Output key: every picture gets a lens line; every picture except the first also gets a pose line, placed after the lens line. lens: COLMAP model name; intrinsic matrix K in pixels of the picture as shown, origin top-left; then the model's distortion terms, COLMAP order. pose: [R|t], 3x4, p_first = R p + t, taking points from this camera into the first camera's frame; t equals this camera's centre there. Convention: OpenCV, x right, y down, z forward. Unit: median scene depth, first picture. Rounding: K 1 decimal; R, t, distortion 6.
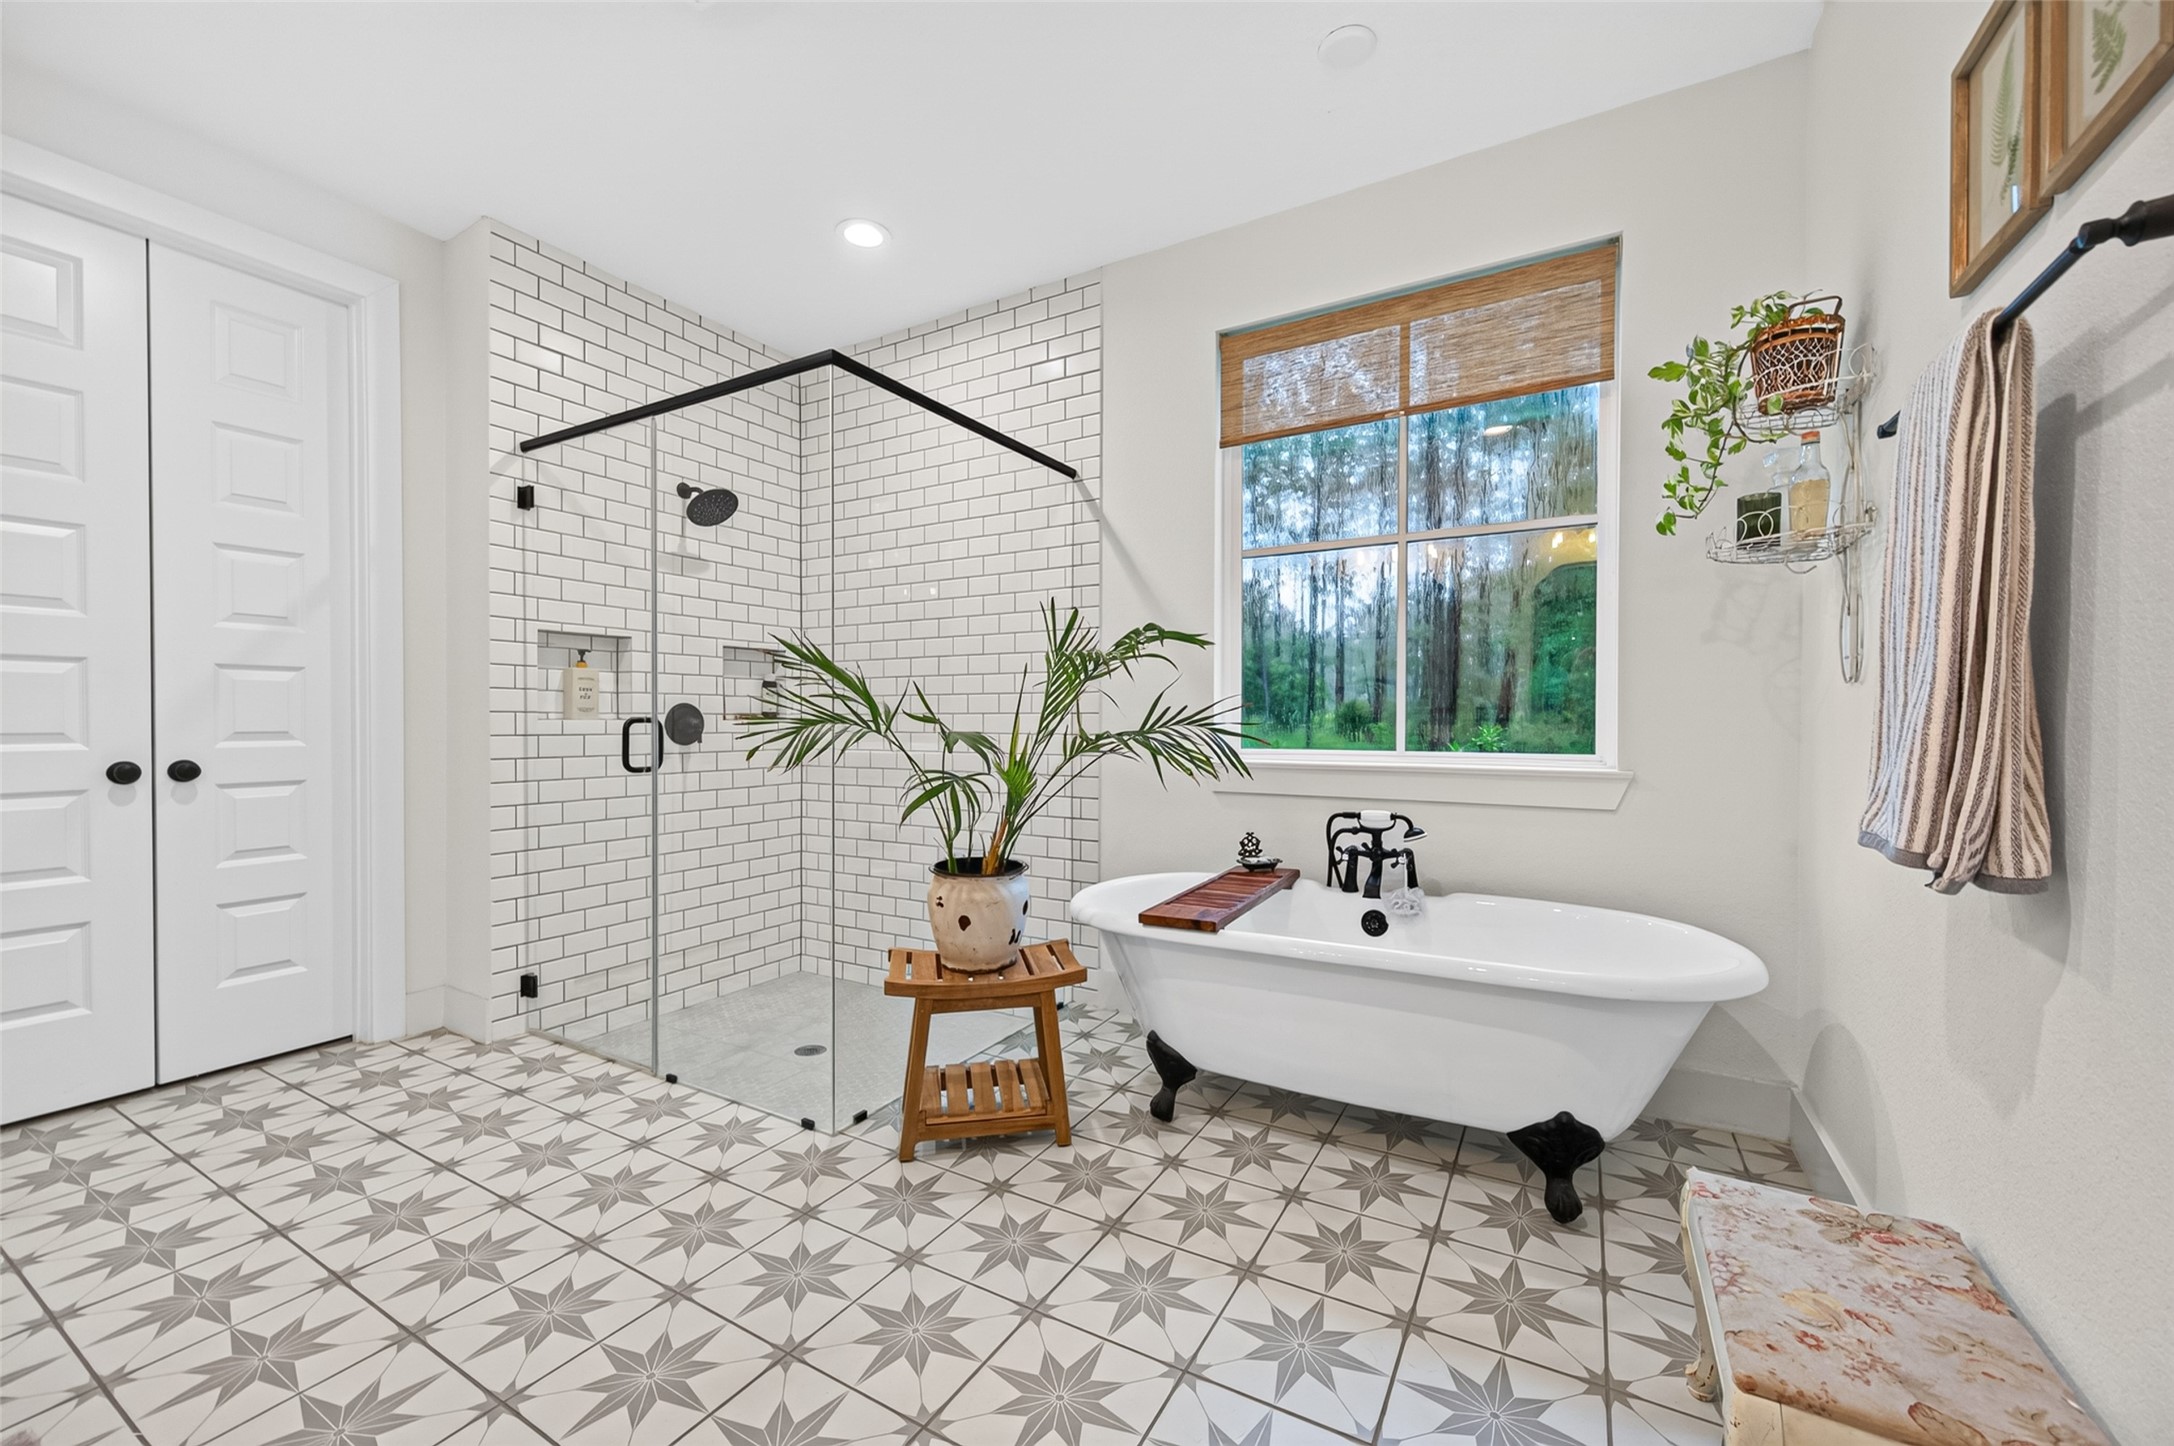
lens RADIAL K [[841.6, 0, 1085.7], [0, 841.6, 734.0], [0, 0, 1]] dist [0.003651, -0.001464]
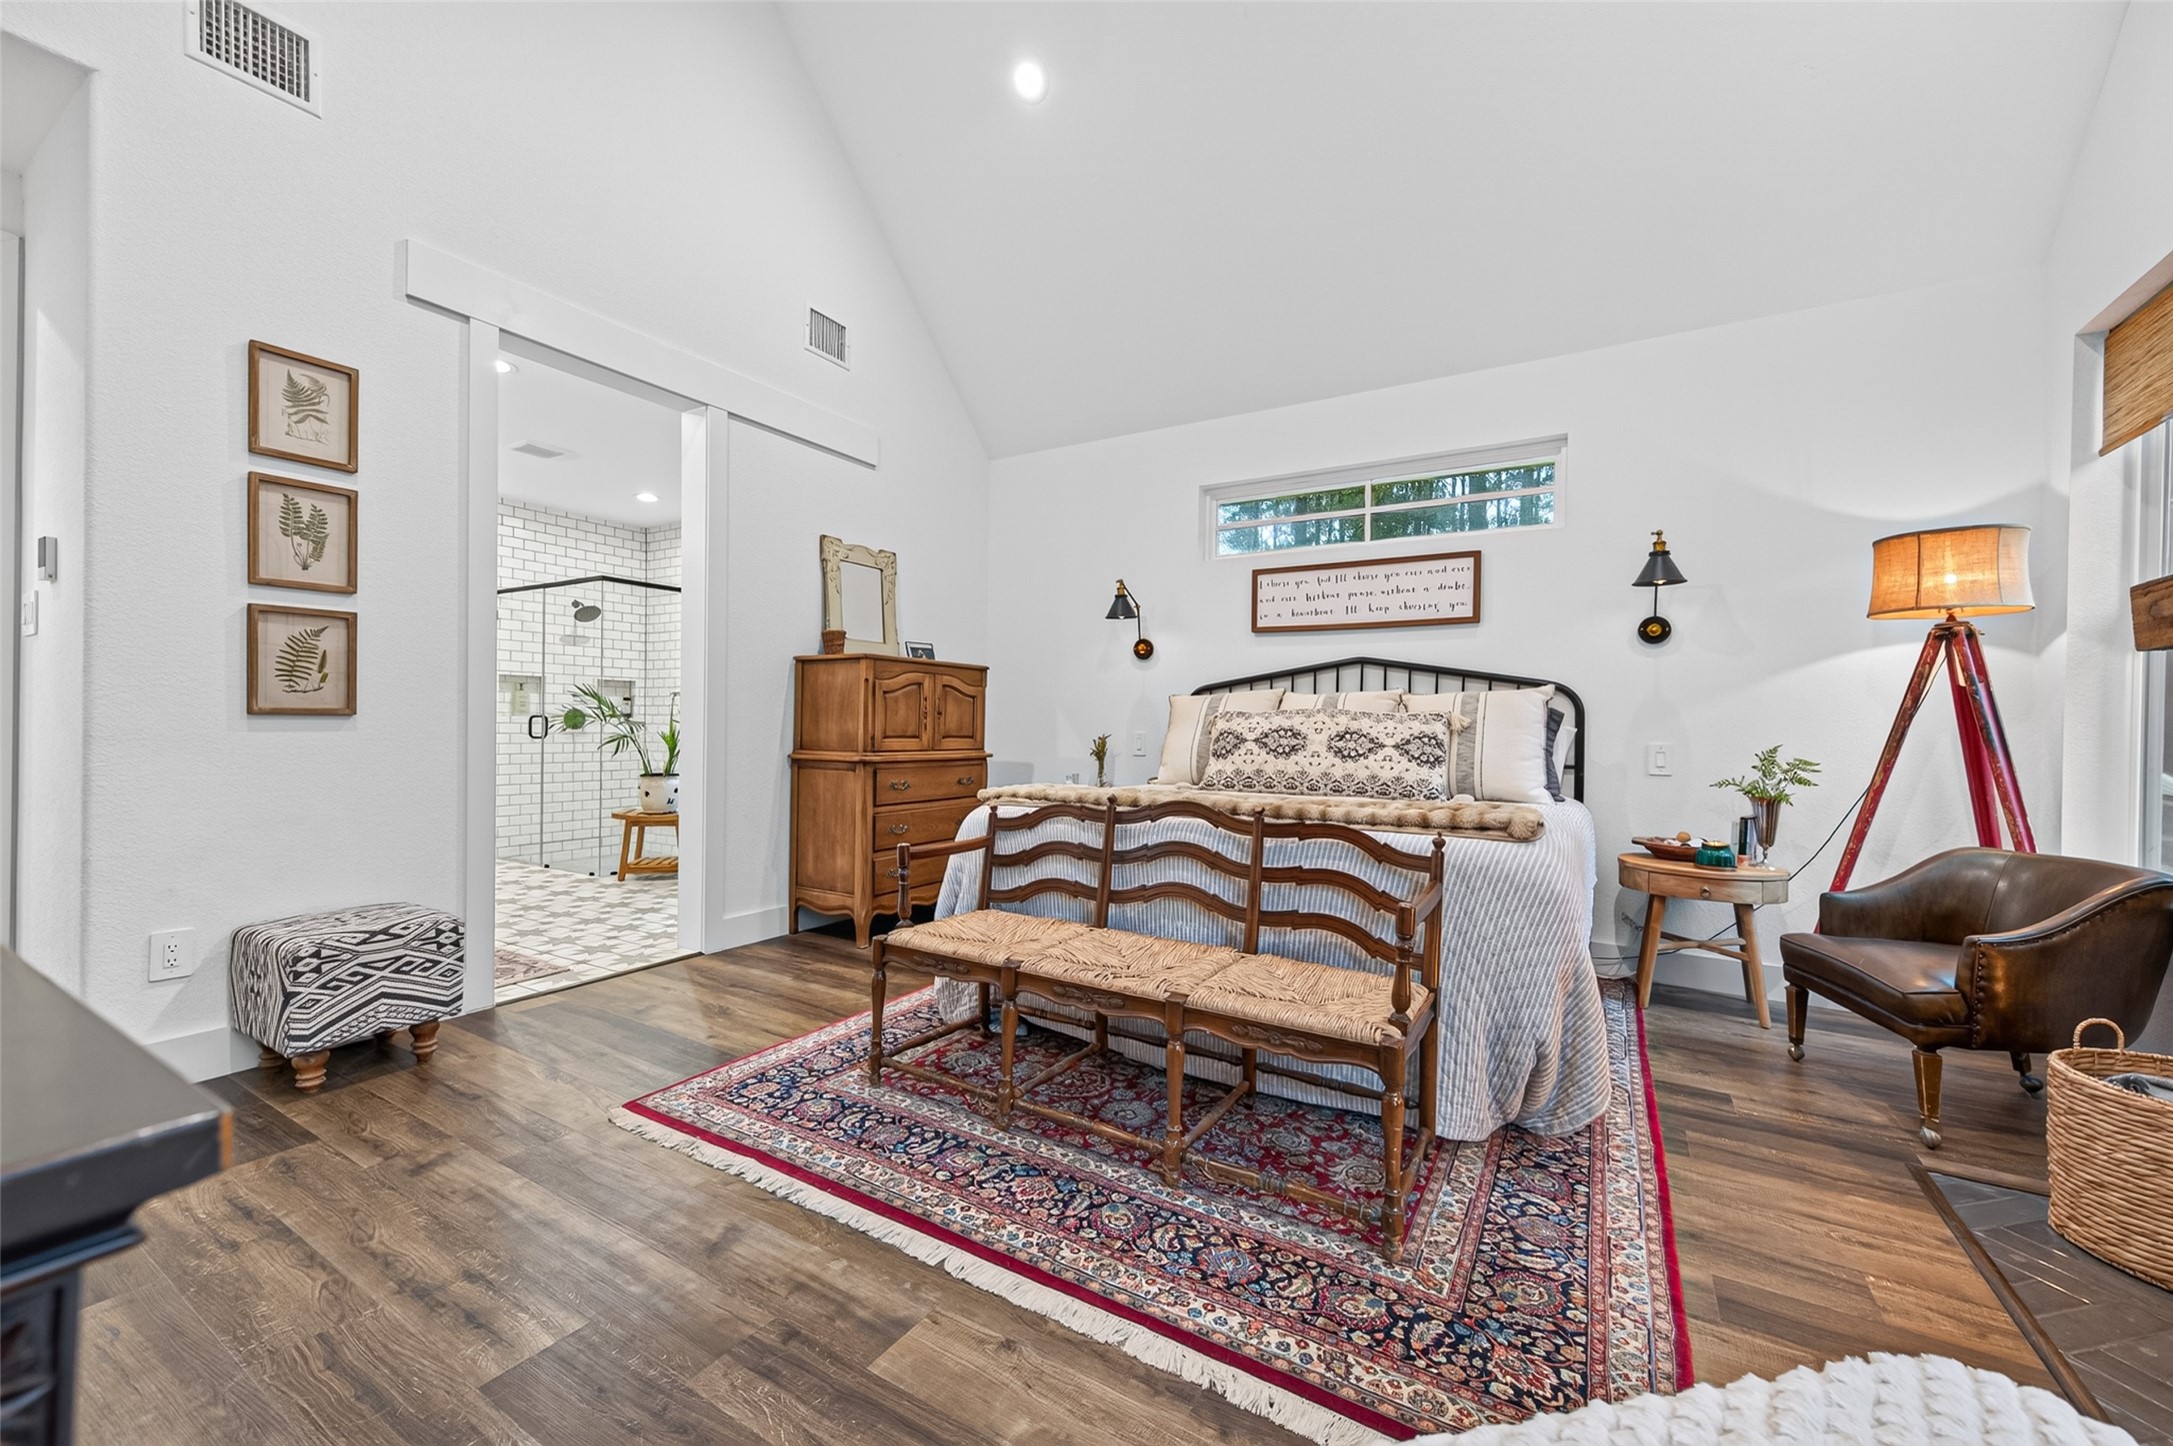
lens RADIAL K [[841.2, 0, 1081.9], [0, 841.2, 727.1], [0, 0, 1]] dist [0.003651, -0.001464]
pose [[0.999756, 0.009737, -0.019839, 1.092884], [-0.010001, 0.999862, -0.013267, 0.030775], [0.019707, 0.013462, 0.999715, -1.391501]]
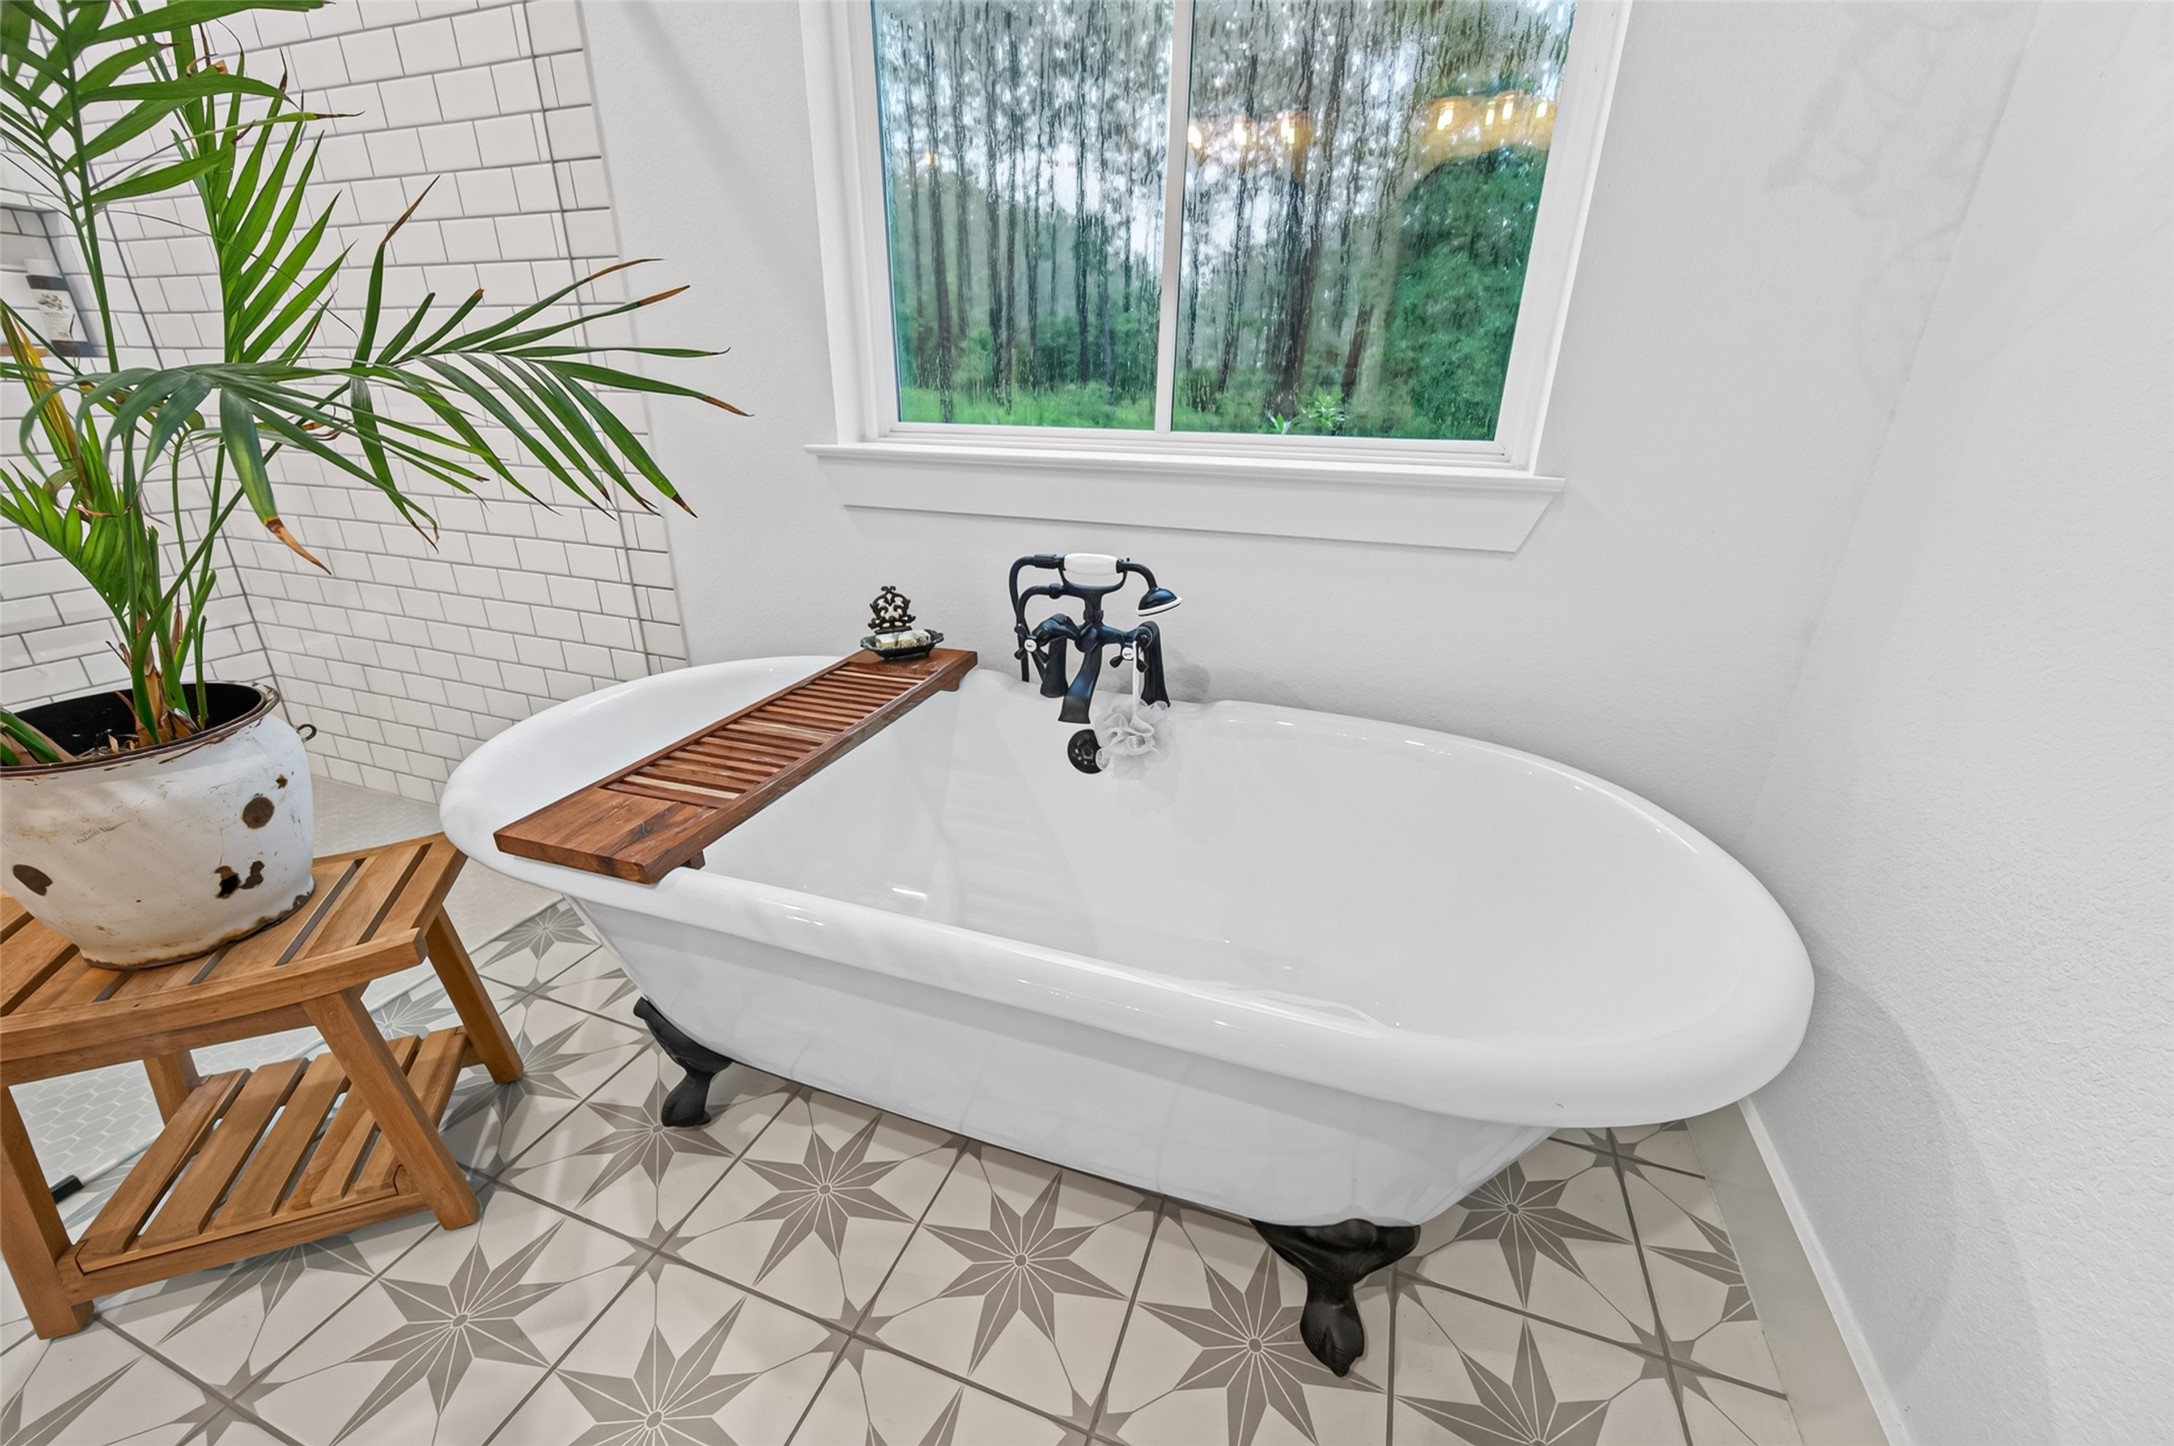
lens RADIAL K [[841.6, 0, 1081.3], [0, 841.6, 729.0], [0, 0, 1]] dist [0.003651, -0.001464]
pose [[0.984802, -0.051594, 0.165838, 0.246623], [-0.011842, 0.932688, 0.360491, 0.004829], [-0.173274, -0.356976, 0.917902, 0.487659]]
